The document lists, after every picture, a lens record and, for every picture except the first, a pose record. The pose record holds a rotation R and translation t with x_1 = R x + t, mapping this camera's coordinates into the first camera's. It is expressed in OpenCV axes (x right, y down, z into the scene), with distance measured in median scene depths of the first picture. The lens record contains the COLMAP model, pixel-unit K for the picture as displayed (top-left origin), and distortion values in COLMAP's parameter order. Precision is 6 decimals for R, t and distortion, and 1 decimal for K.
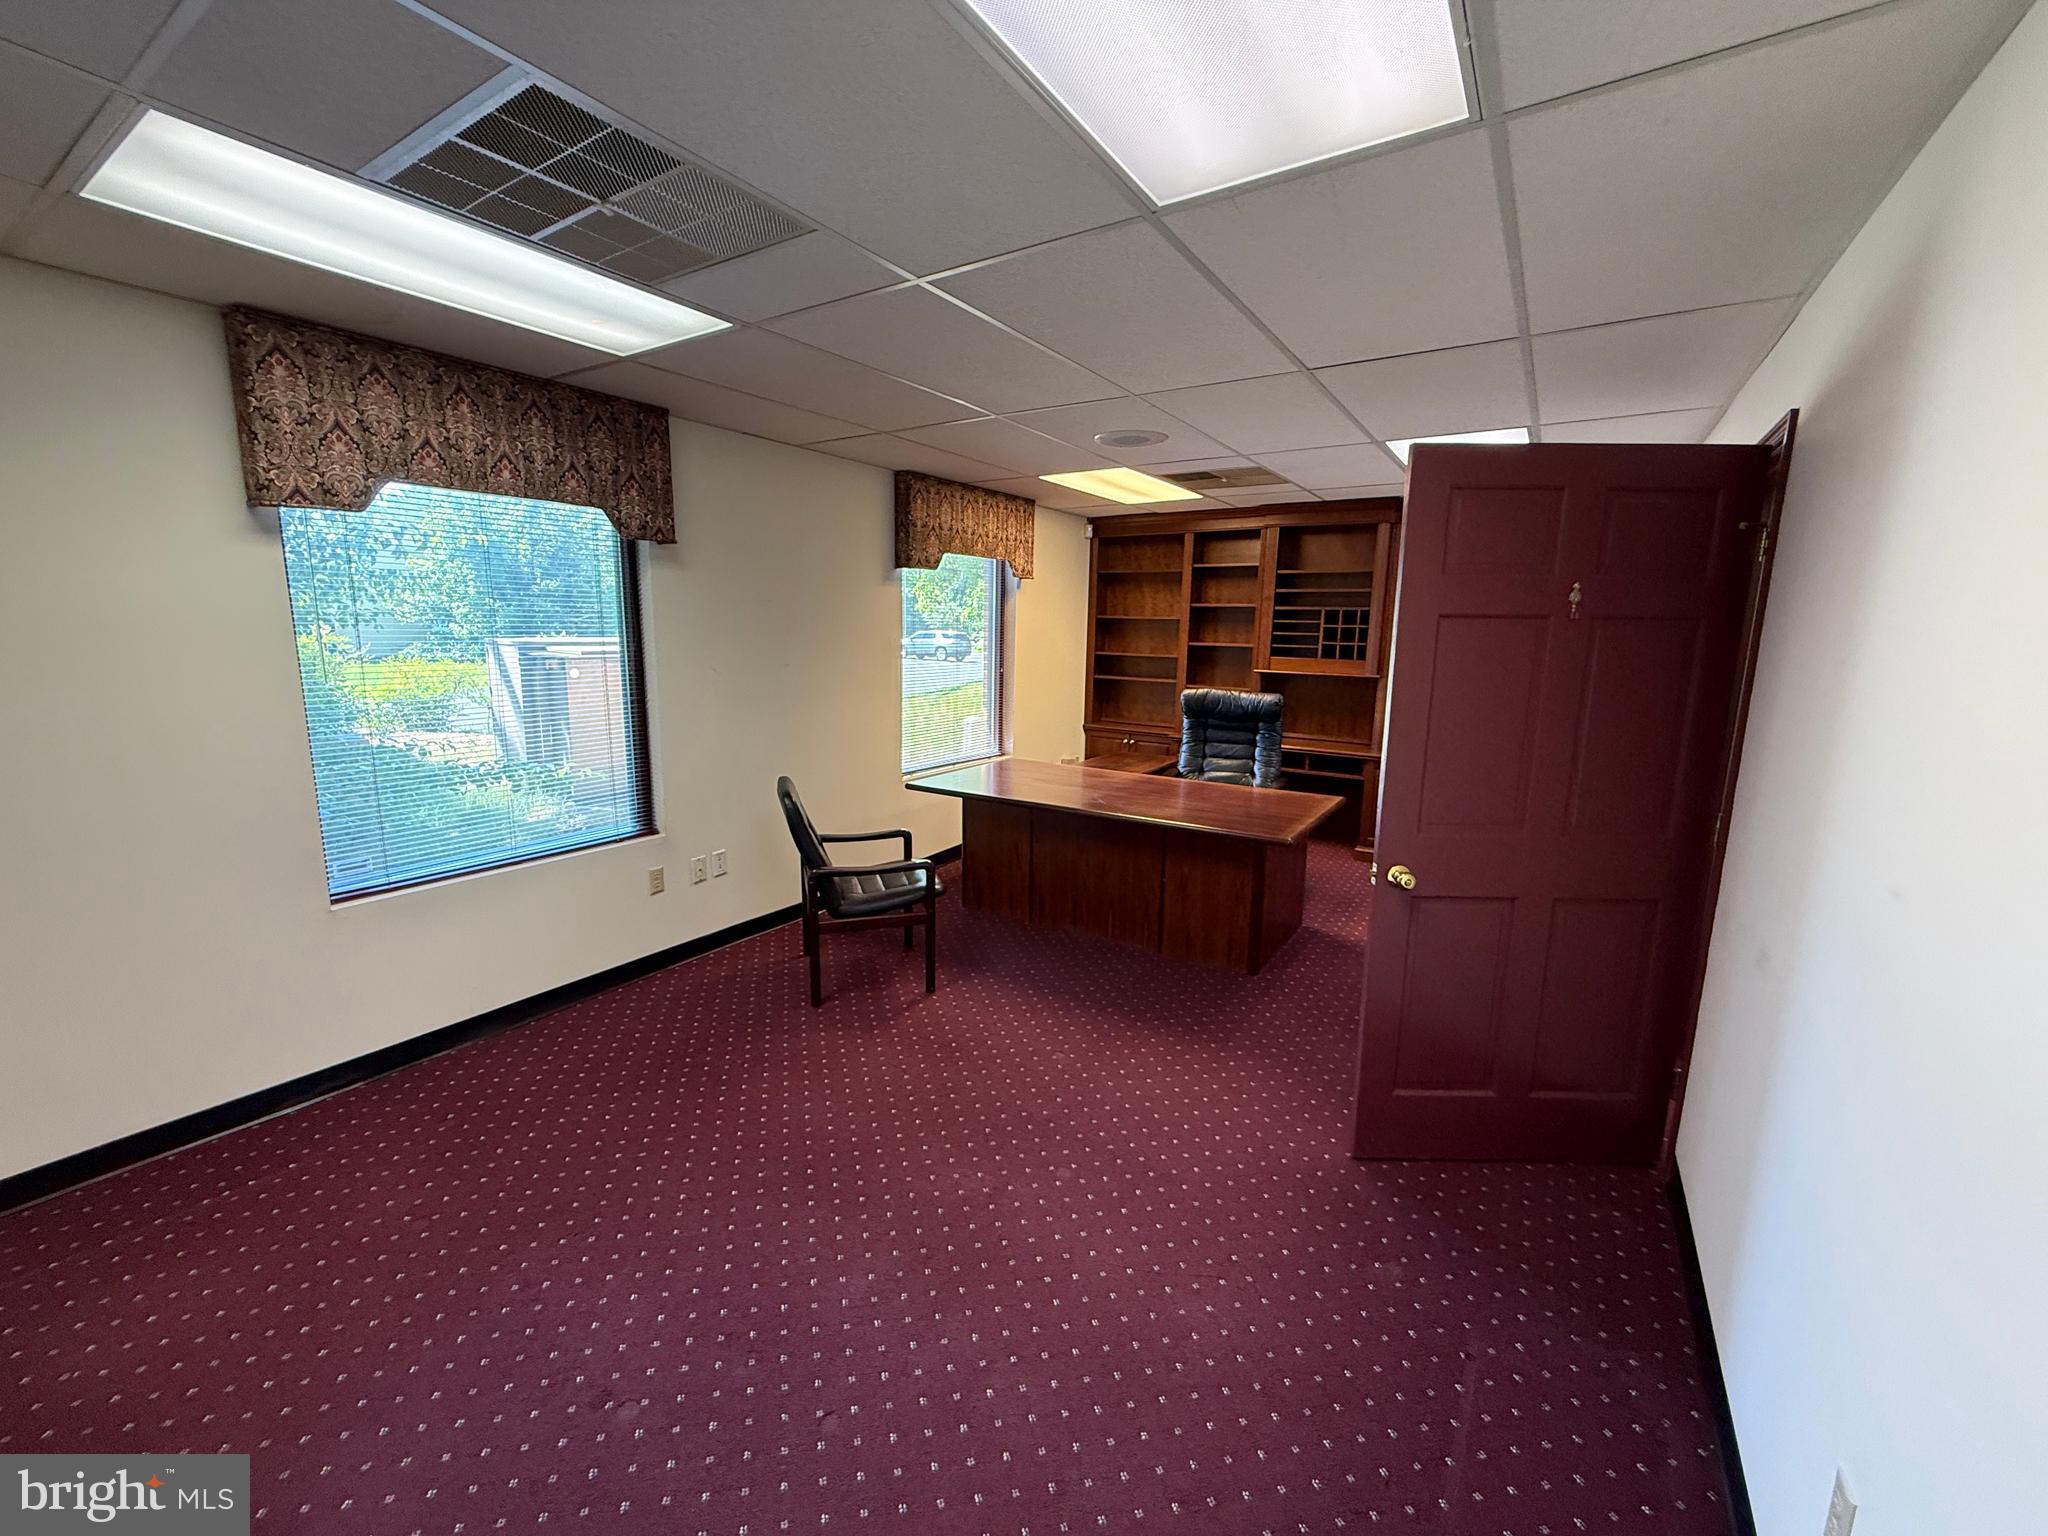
lens RADIAL K [[817.9, 0, 1013.6], [0, 817.9, 772.8], [0, 0, 1]] dist [0.001809, -0.000399]
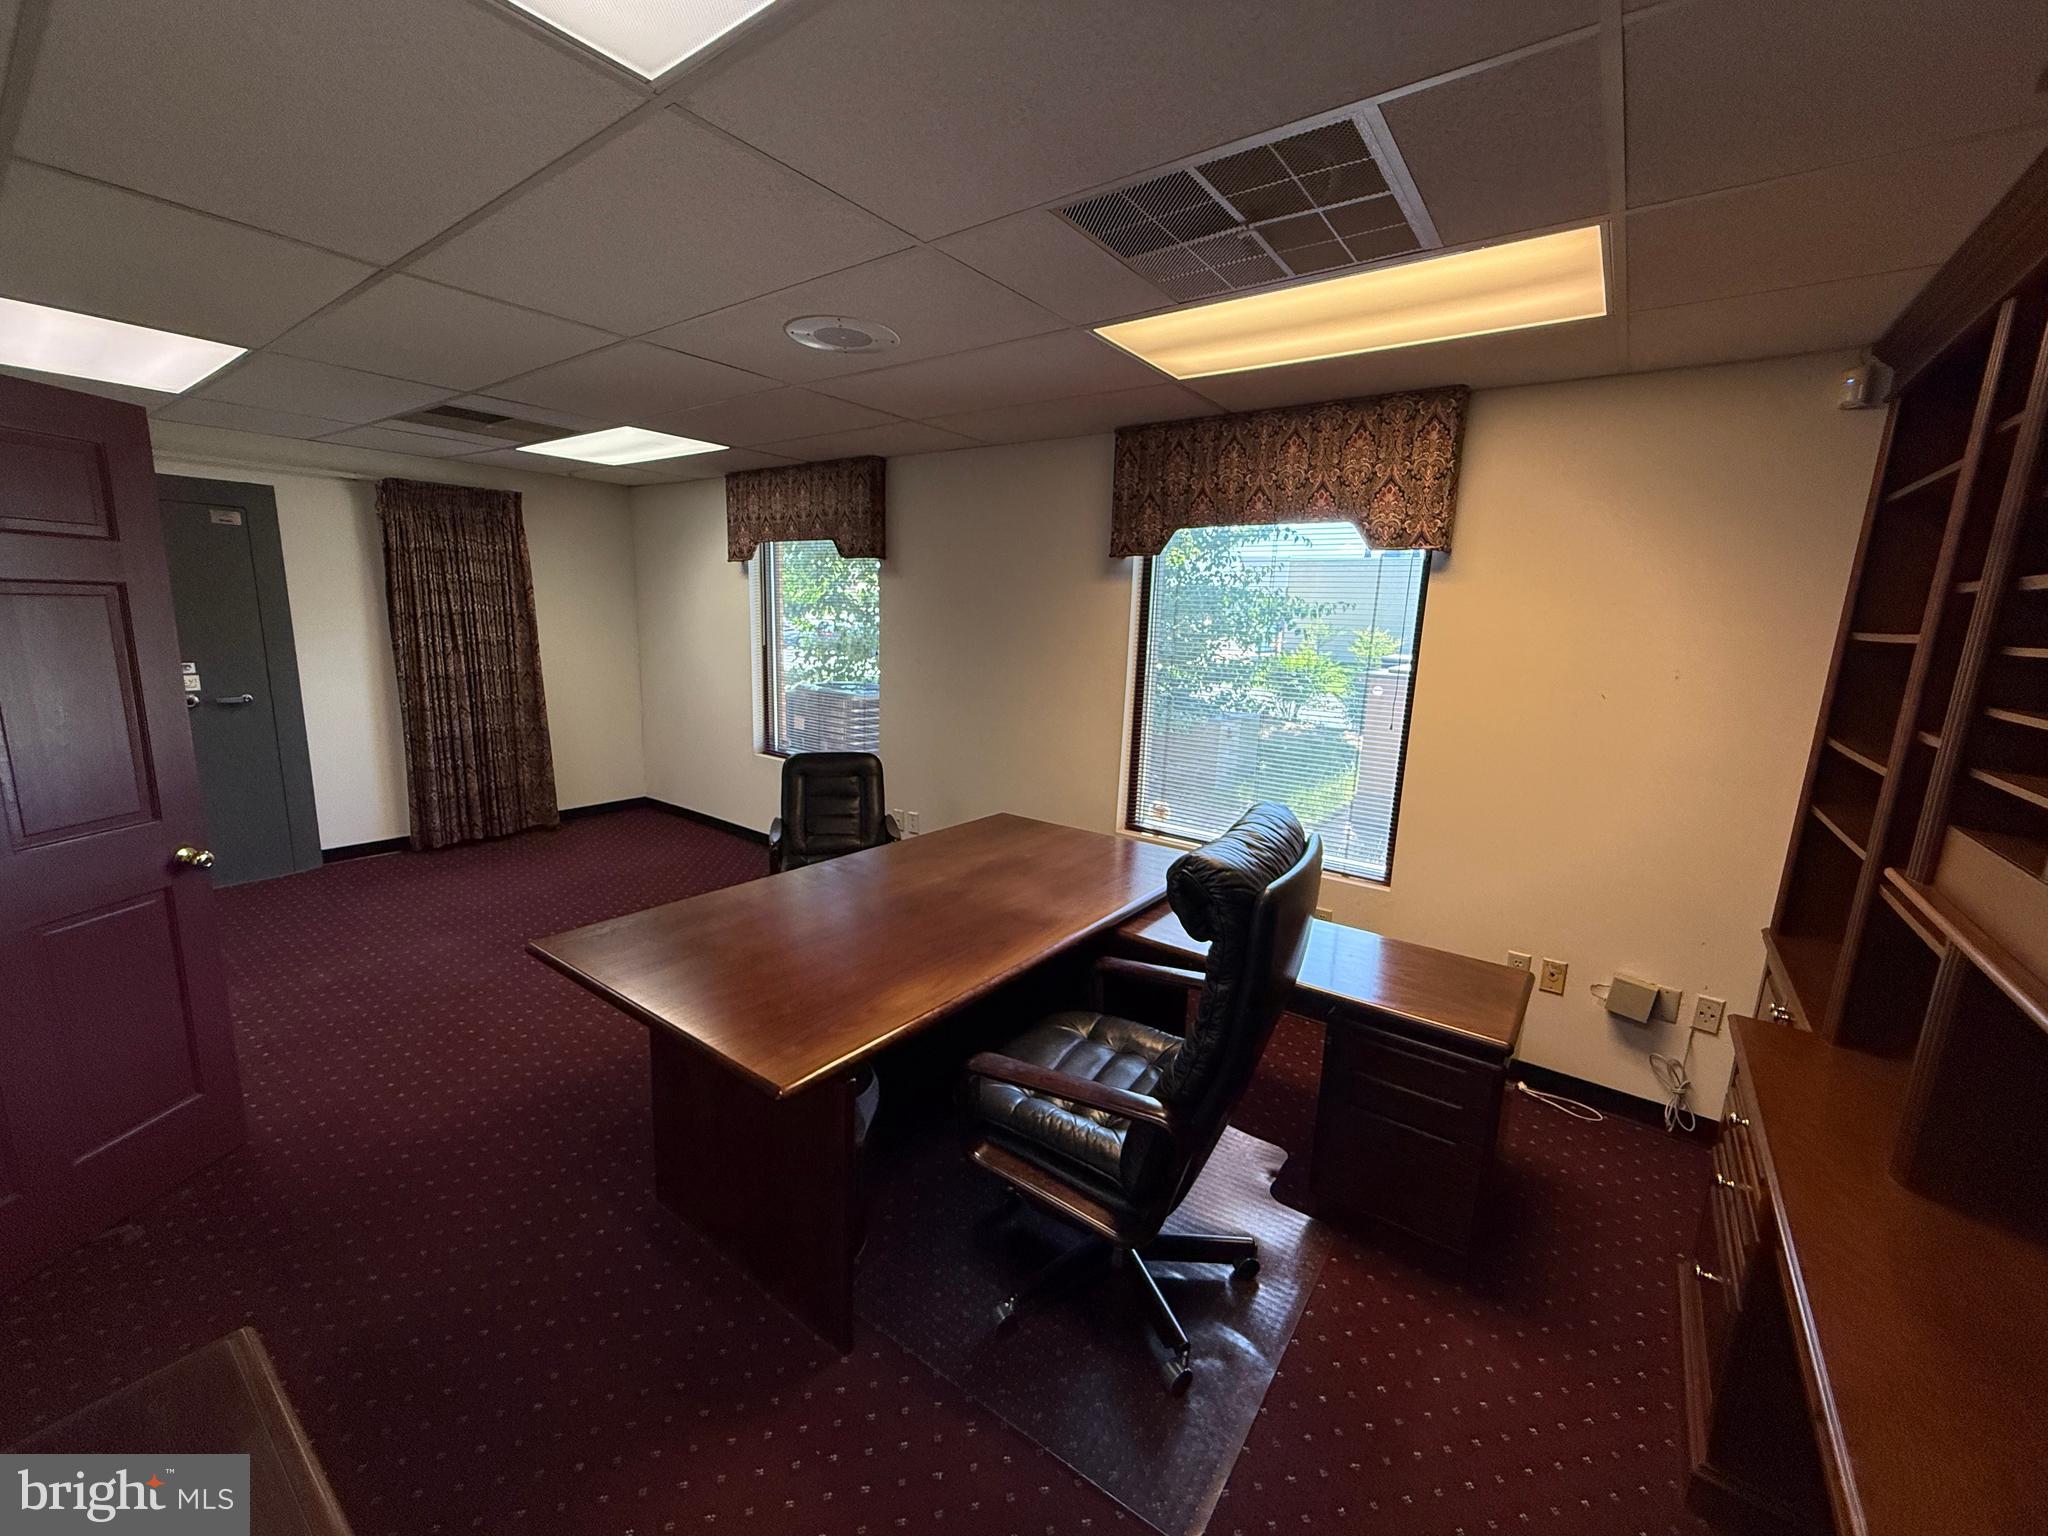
lens RADIAL K [[817.9, 0, 1013.6], [0, 817.9, 758.1], [0, 0, 1]] dist [0.001809, -0.000399]
pose [[-0.063491, 0.143525, -0.987608, 0.591018], [-0.224661, 0.962148, 0.154268, -0.146863], [0.972366, 0.231672, -0.028844, 0.867841]]
